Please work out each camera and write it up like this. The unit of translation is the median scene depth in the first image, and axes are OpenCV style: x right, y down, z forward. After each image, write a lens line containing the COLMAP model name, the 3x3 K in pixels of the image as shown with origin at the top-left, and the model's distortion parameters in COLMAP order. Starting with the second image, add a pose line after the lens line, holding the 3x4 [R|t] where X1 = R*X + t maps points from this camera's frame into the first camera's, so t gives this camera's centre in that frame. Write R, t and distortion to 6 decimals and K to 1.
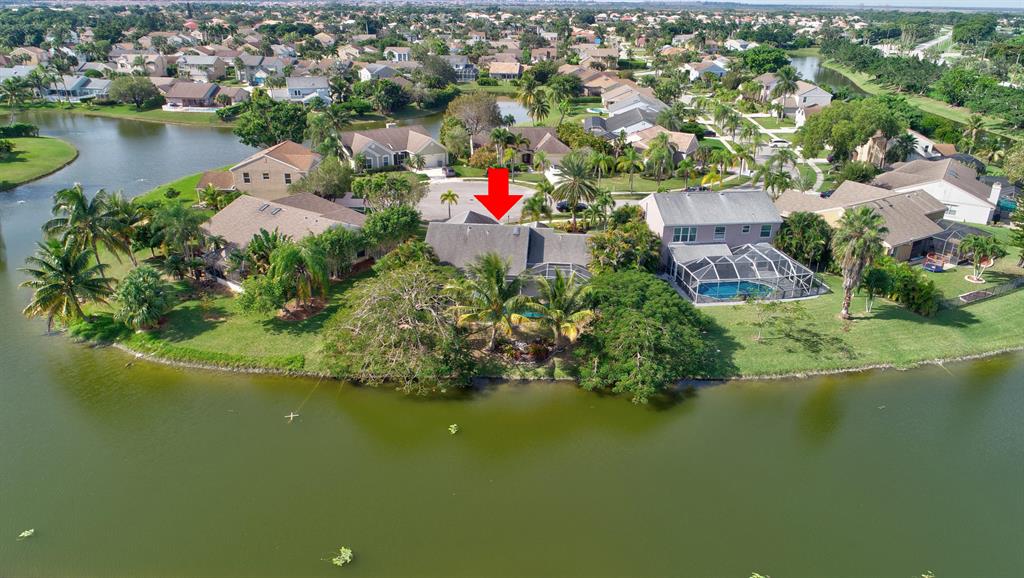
lens RADIAL K [[681.5, 0, 512.0], [0, 681.5, 289.0], [0, 0, 1]] dist [-0.002428, -0.001055]
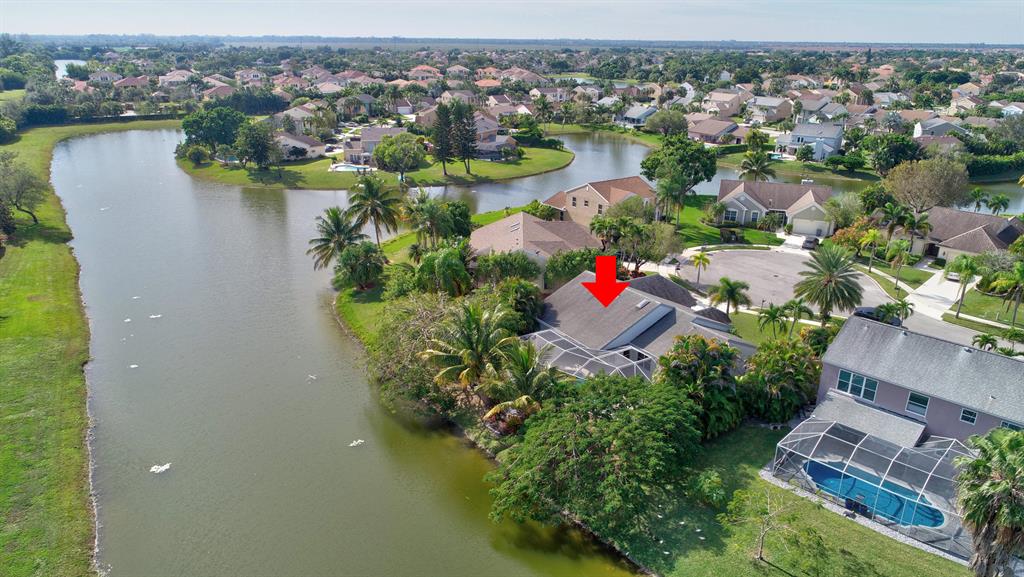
lens RADIAL K [[681.5, 0, 512.0], [0, 681.5, 288.5], [0, 0, 1]] dist [-0.002428, -0.001055]
pose [[0.607280, 0.267047, -0.748263, 0.404602], [-0.311094, 0.946541, 0.085331, -0.094234], [0.731048, 0.180960, 0.657892, 0.234814]]
